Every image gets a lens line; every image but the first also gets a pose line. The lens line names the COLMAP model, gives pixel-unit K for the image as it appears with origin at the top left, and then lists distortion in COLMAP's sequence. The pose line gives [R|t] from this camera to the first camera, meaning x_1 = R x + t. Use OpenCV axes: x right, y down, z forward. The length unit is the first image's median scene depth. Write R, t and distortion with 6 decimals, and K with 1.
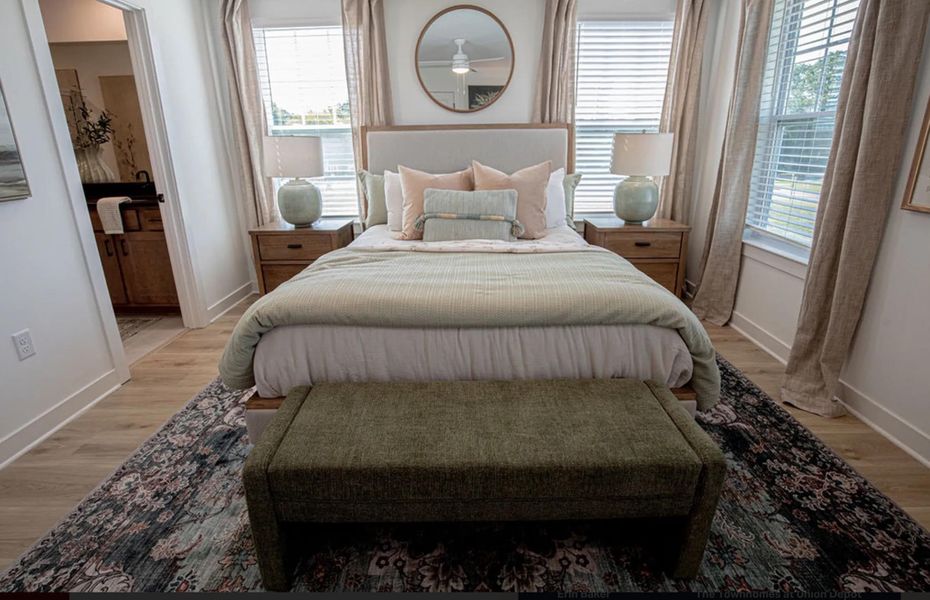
lens RADIAL K [[433.6, 0, 464.3], [0, 433.6, 281.0], [0, 0, 1]] dist [-0.026779, 0.000876]
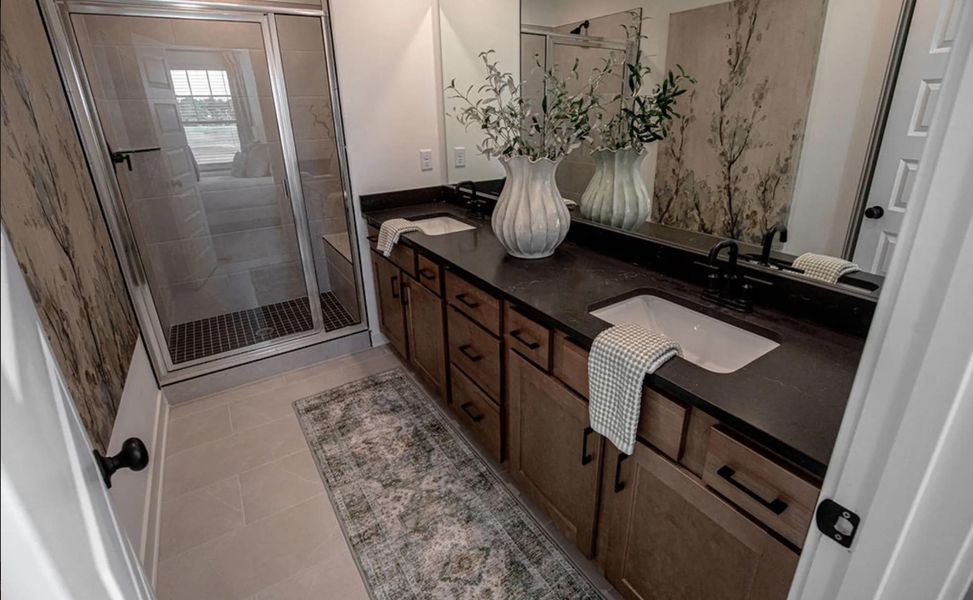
lens RADIAL K [[476.3, 0, 486.5], [0, 476.3, 300.0], [0, 0, 1]] dist [-0.000393, -0.000087]
pose [[0.557460, 0.288519, -0.778457, -0.509148], [-0.219373, 0.955534, 0.197054, -0.229080], [0.800696, 0.060922, 0.595965, 0.570182]]
